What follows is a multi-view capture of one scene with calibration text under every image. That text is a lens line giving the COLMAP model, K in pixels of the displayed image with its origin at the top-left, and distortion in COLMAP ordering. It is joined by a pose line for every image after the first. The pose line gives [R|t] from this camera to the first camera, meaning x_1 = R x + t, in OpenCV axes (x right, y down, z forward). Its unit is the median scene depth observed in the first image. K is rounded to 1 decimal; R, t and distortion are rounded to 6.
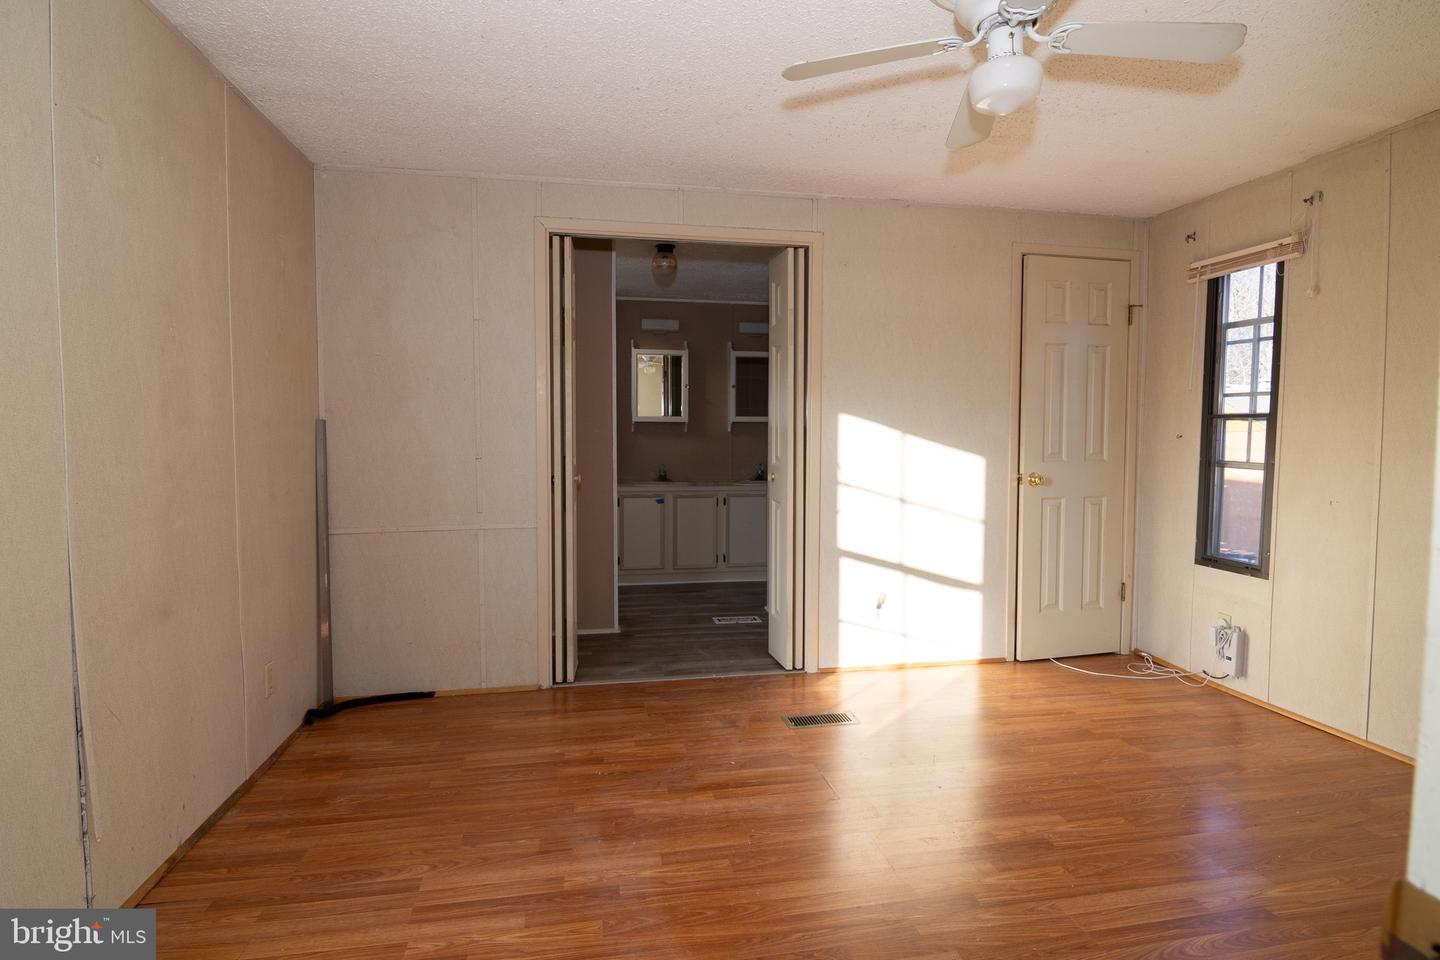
lens RADIAL K [[727.6, 0, 715.6], [0, 727.6, 471.4], [0, 0, 1]] dist [-0.018315, -0.003334]
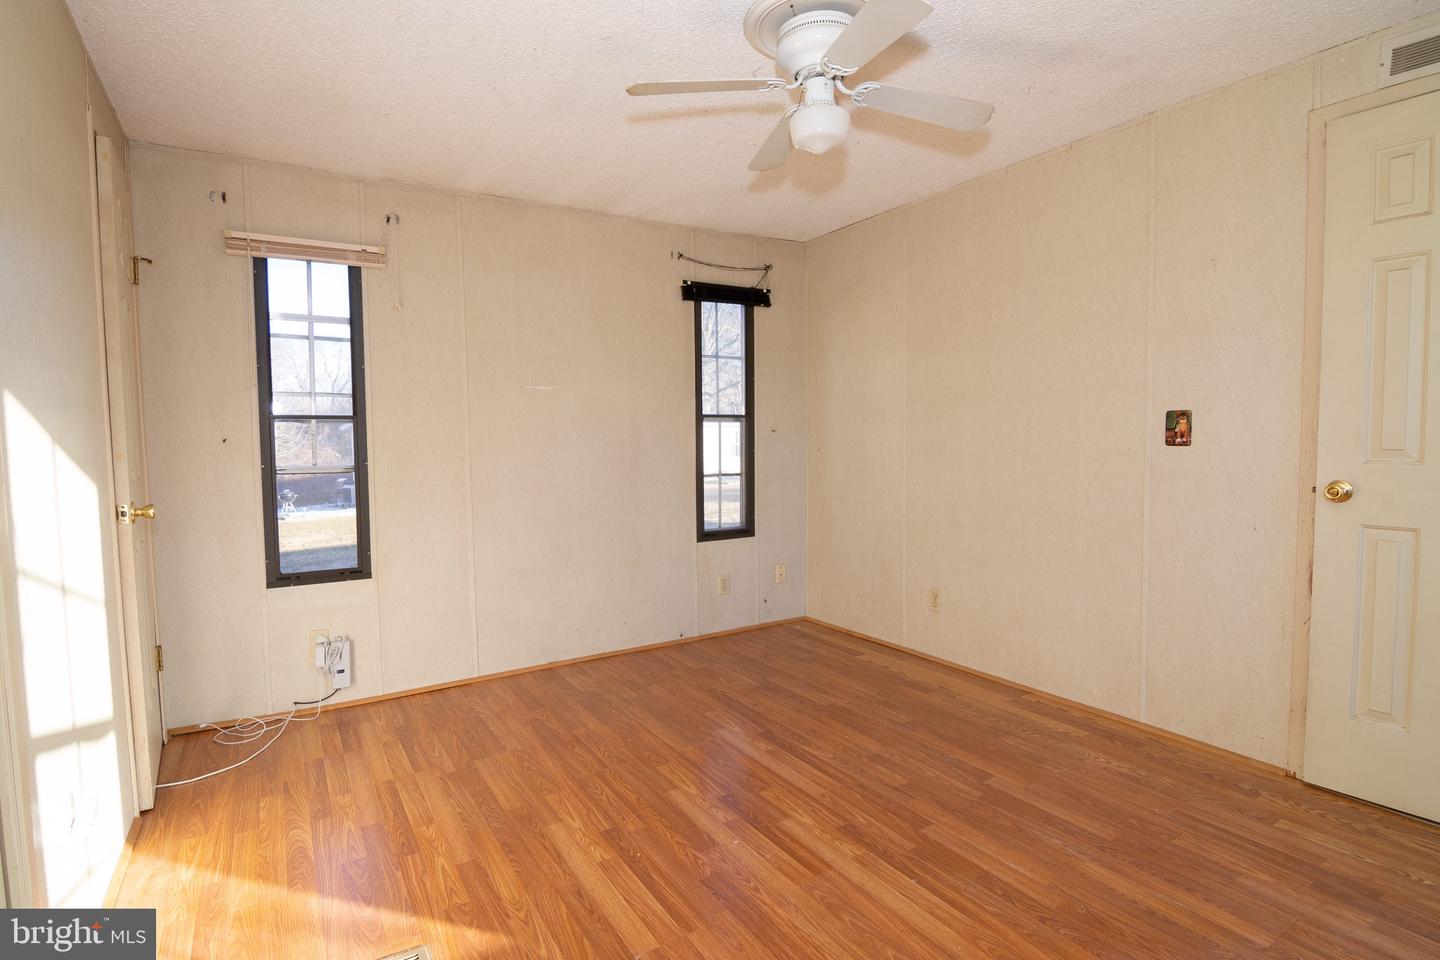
lens RADIAL K [[727.6, 0, 712.1], [0, 727.6, 484.3], [0, 0, 1]] dist [-0.018315, -0.003334]
pose [[-0.359915, -0.067463, 0.930543, -0.341665], [0.061848, 0.993463, 0.095947, -0.048796], [-0.930933, 0.092085, -0.353390, 0.852785]]
